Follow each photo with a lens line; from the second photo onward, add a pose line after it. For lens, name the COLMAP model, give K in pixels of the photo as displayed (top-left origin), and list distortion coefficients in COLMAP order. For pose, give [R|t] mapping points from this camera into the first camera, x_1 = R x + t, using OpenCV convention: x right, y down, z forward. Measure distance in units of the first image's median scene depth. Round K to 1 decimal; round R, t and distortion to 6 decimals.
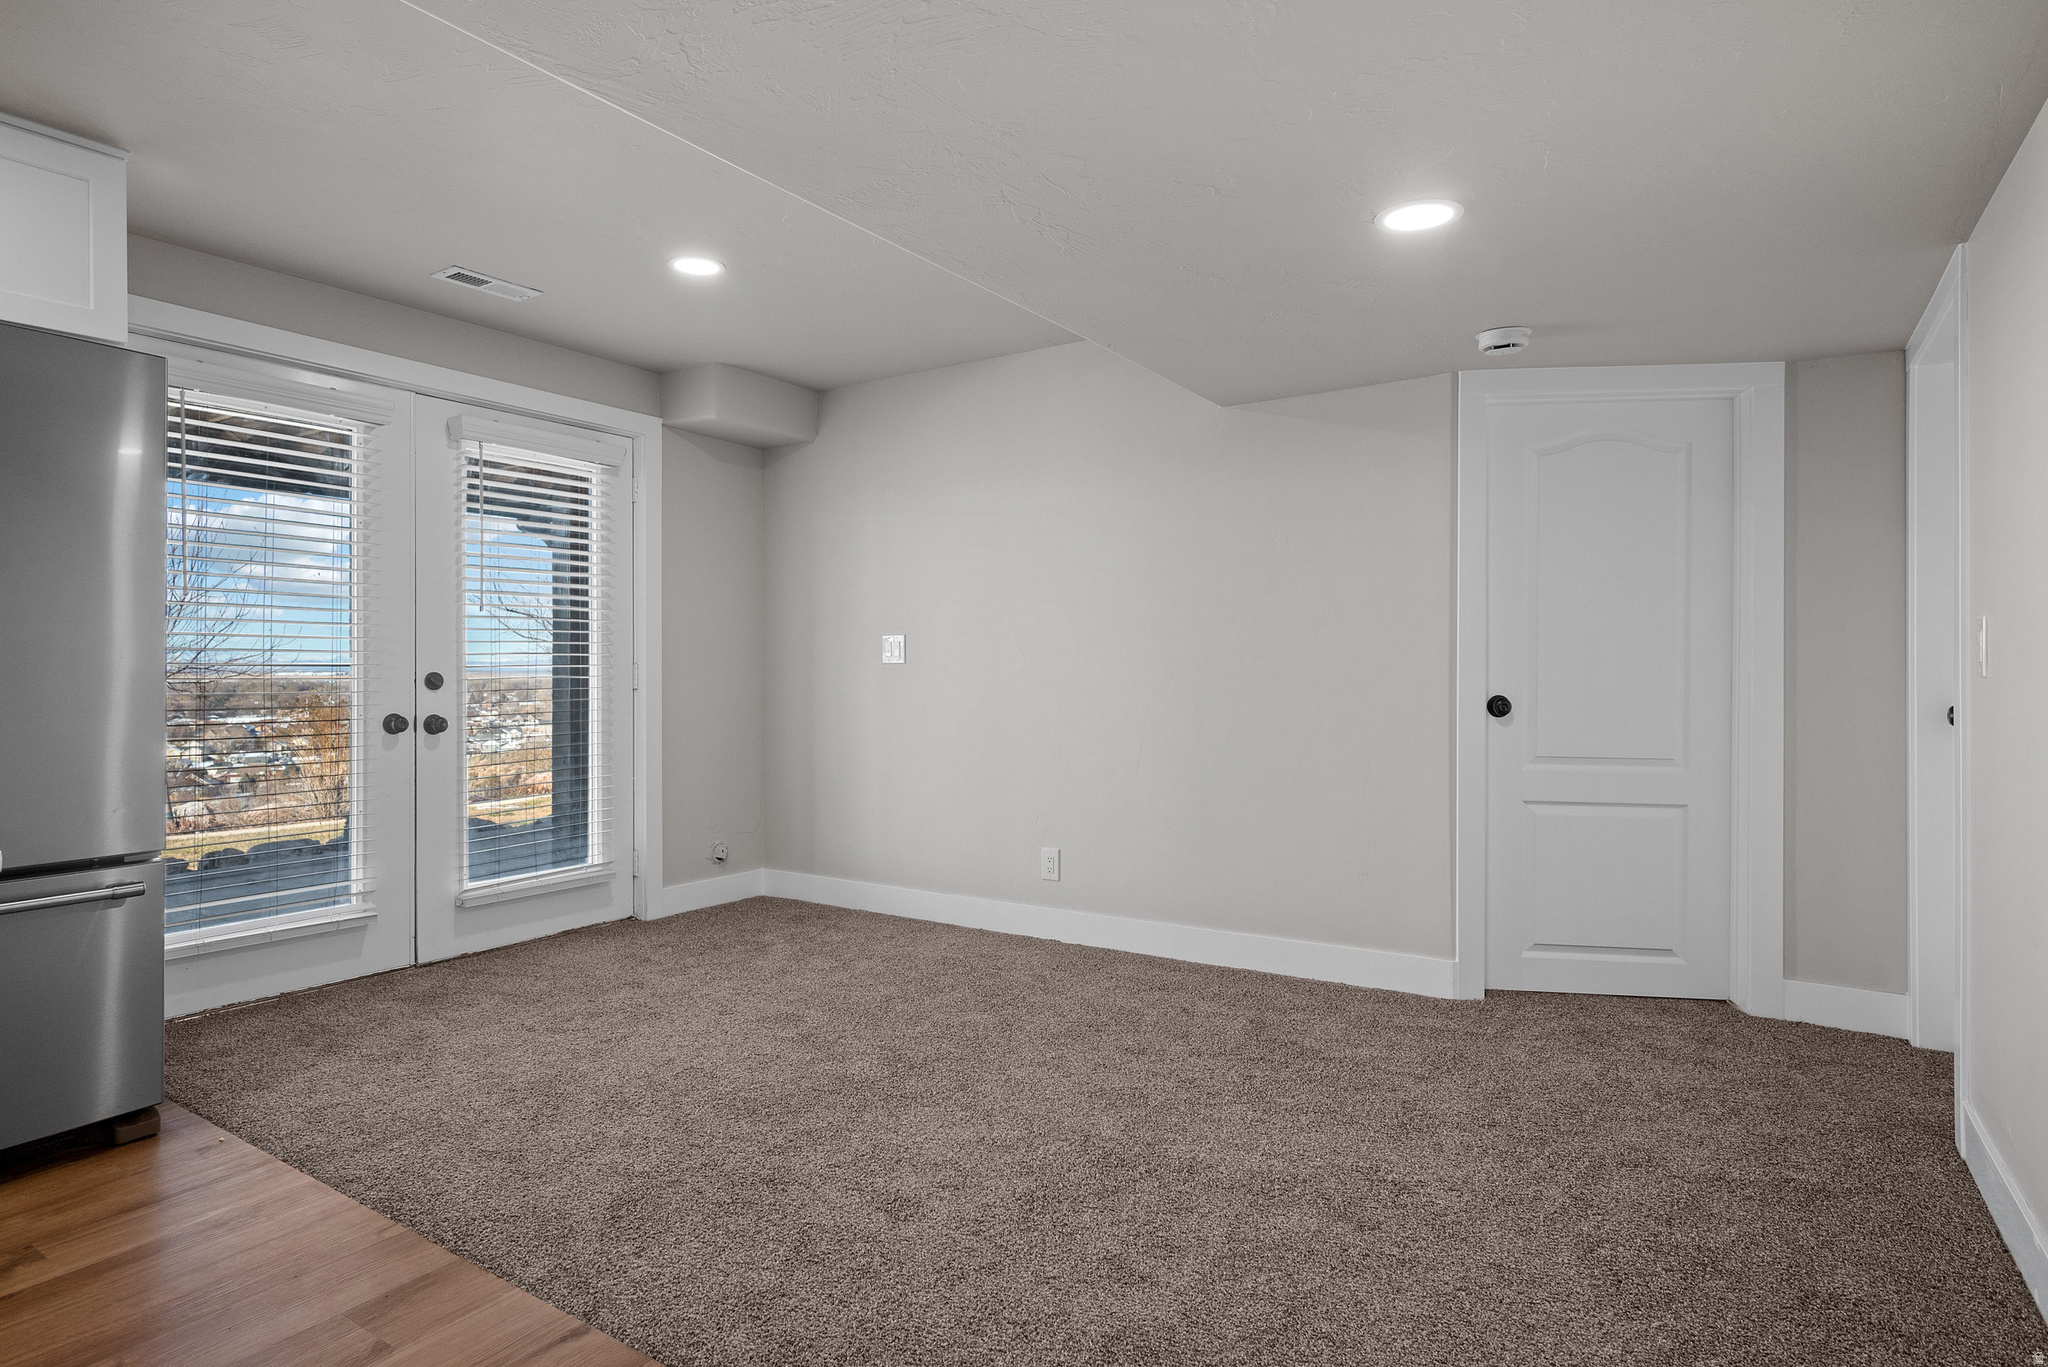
lens RADIAL K [[1075.8, 0, 1023.5], [0, 1075.8, 674.3], [0, 0, 1]] dist [-0.000825, -0.000093]
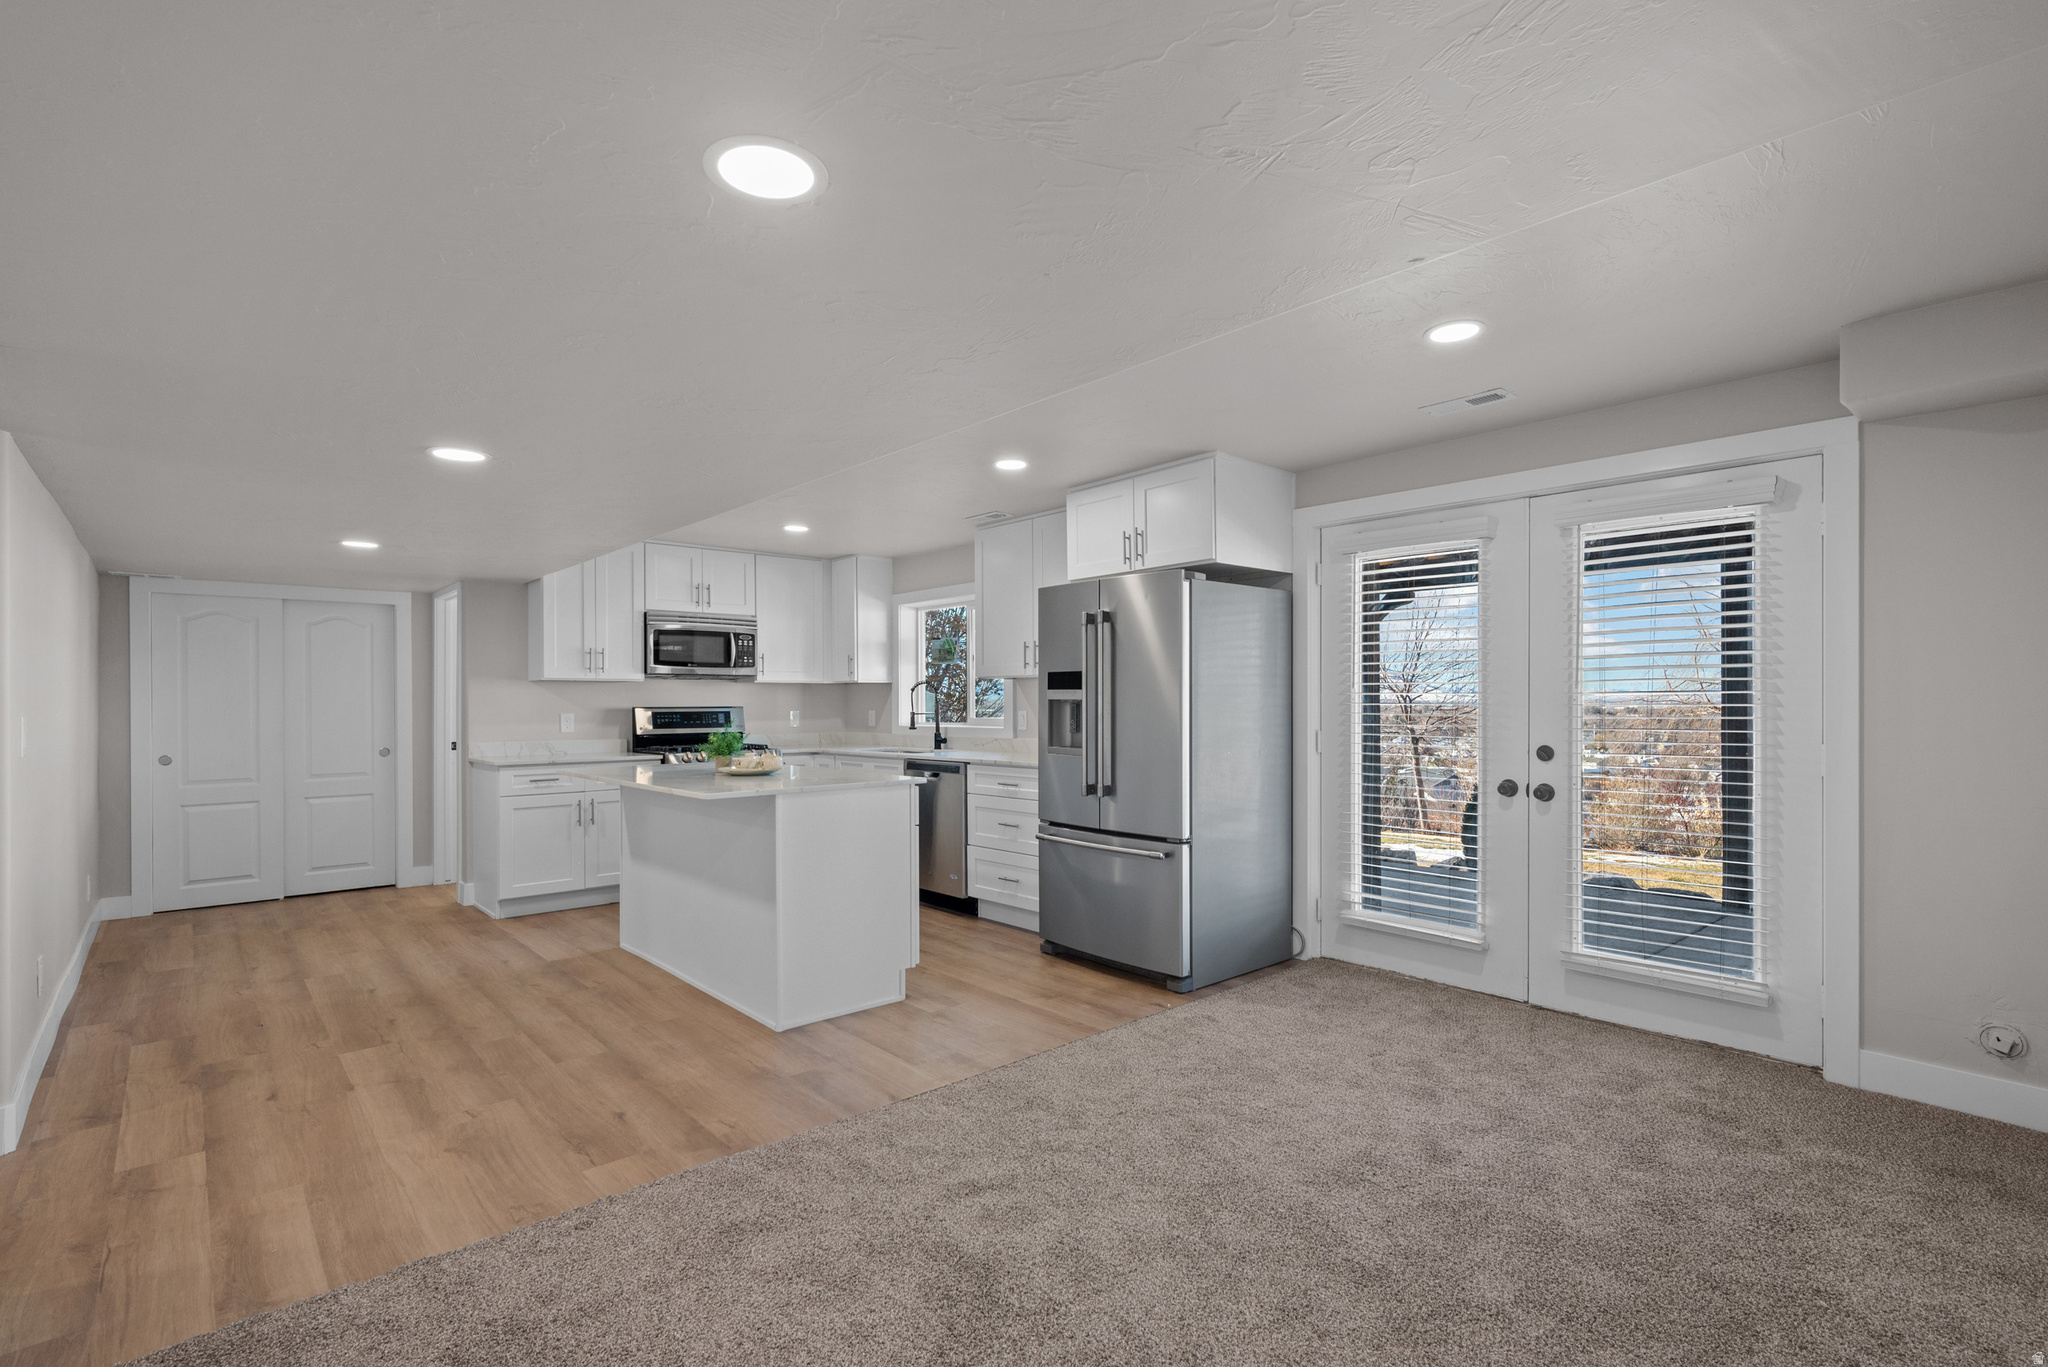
lens RADIAL K [[927.2, 0, 1032.7], [0, 927.2, 701.7], [0, 0, 1]] dist [0.000229, -0.000066]
pose [[-0.237417, 0.003330, -0.971402, 0.518057], [-0.003572, 0.999984, 0.004301, -0.050445], [0.971401, 0.004491, -0.237401, 0.737191]]
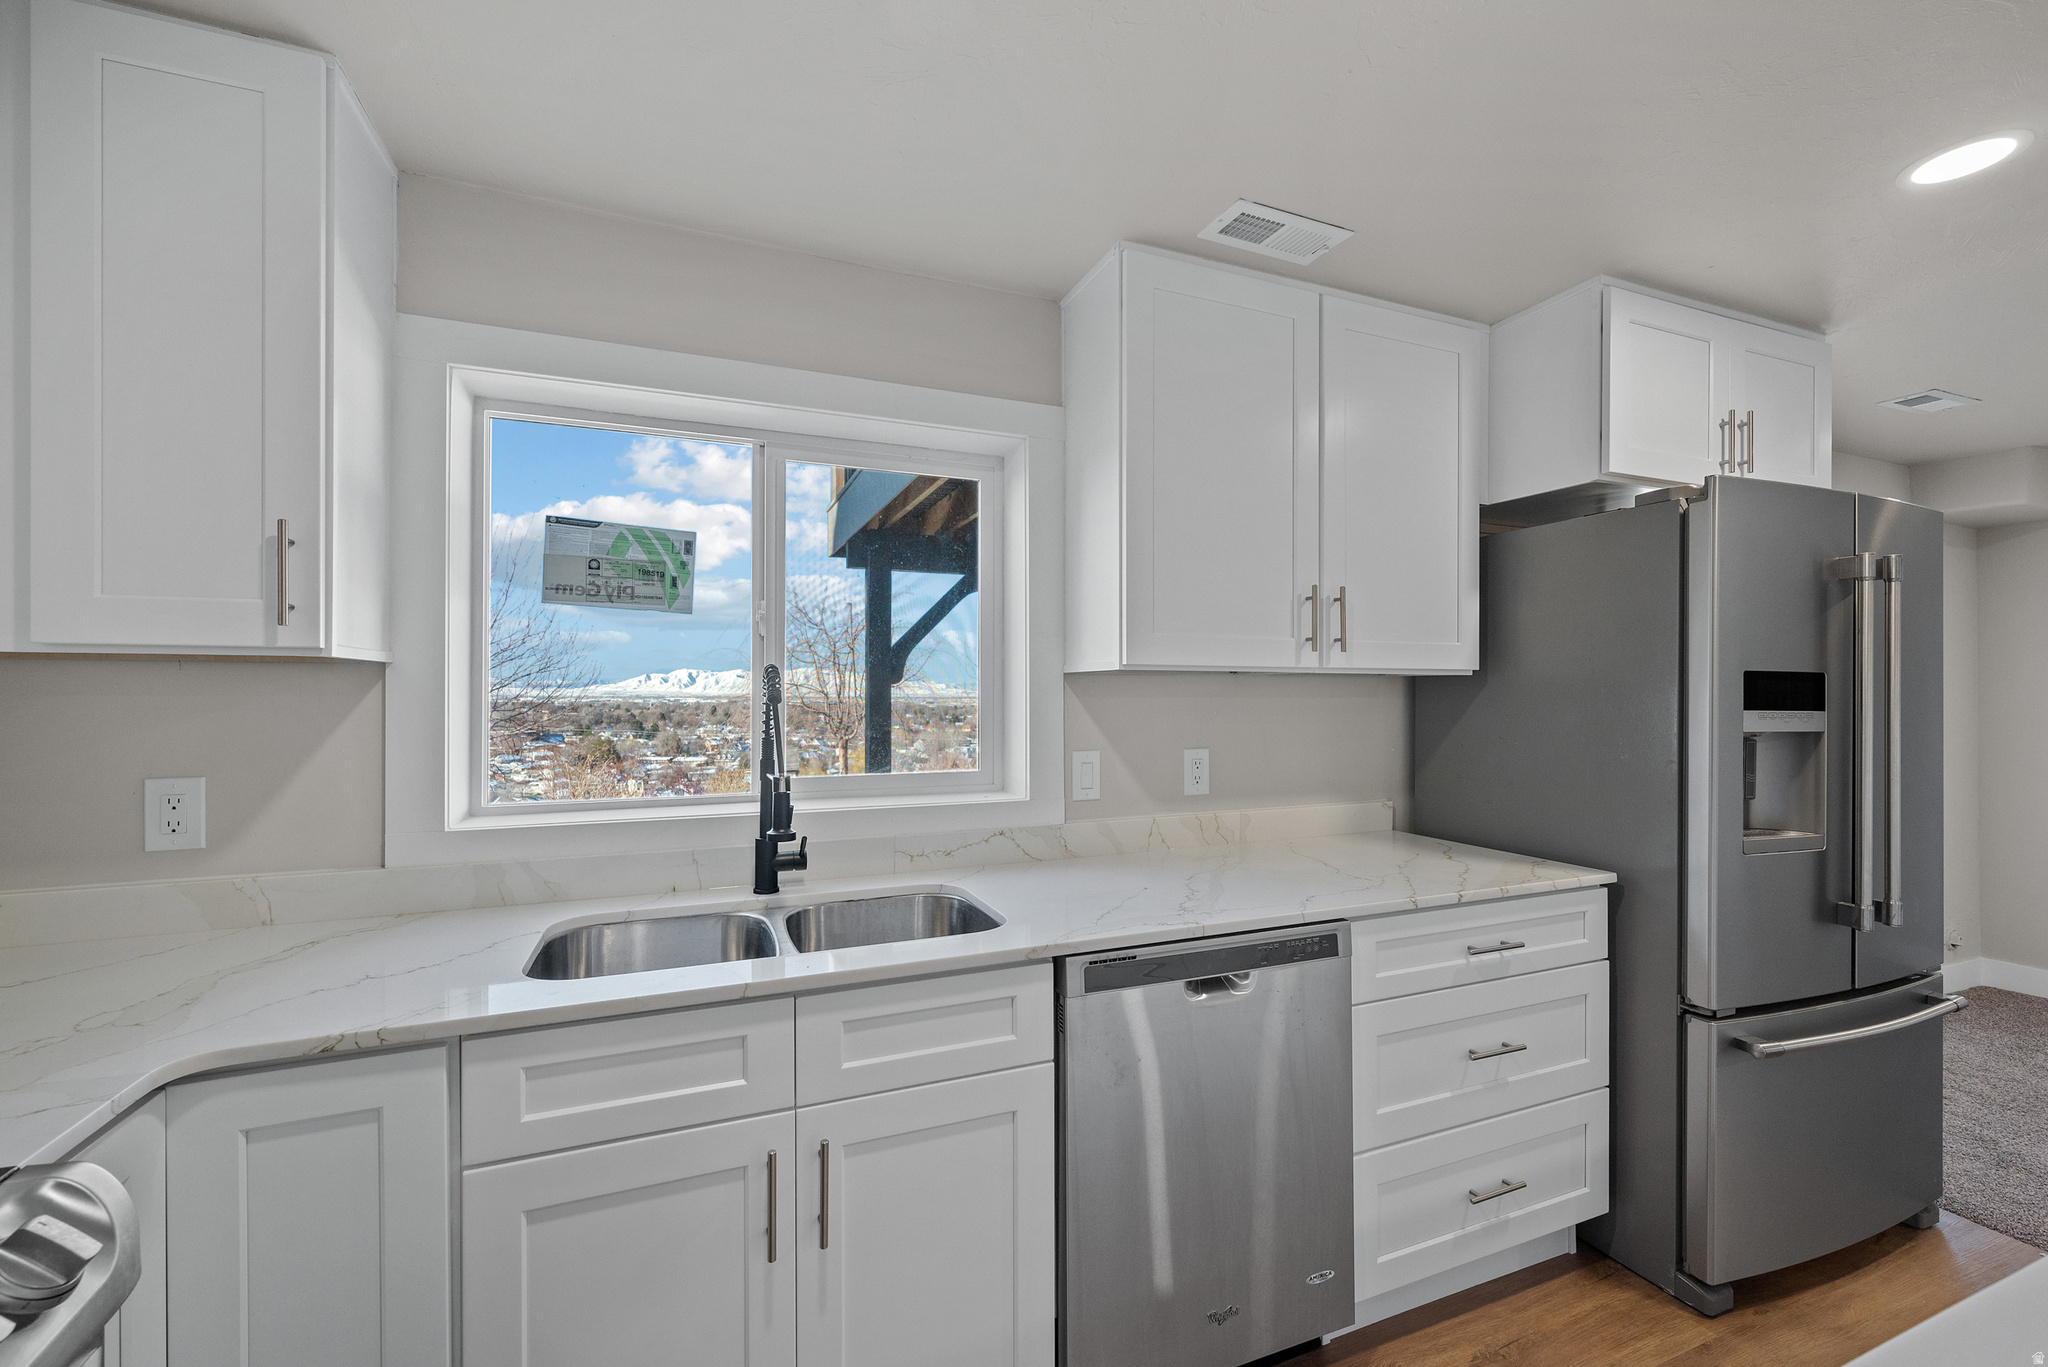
lens RADIAL K [[850.7, 0, 1030.8], [0, 850.7, 690.5], [0, 0, 1]] dist [0.001503, 0.000502]
pose [[0.840171, 0.003435, -0.542311, -0.711773], [-0.009337, 0.999923, -0.008132, -0.064545], [0.542241, 0.011896, 0.840139, -0.153410]]
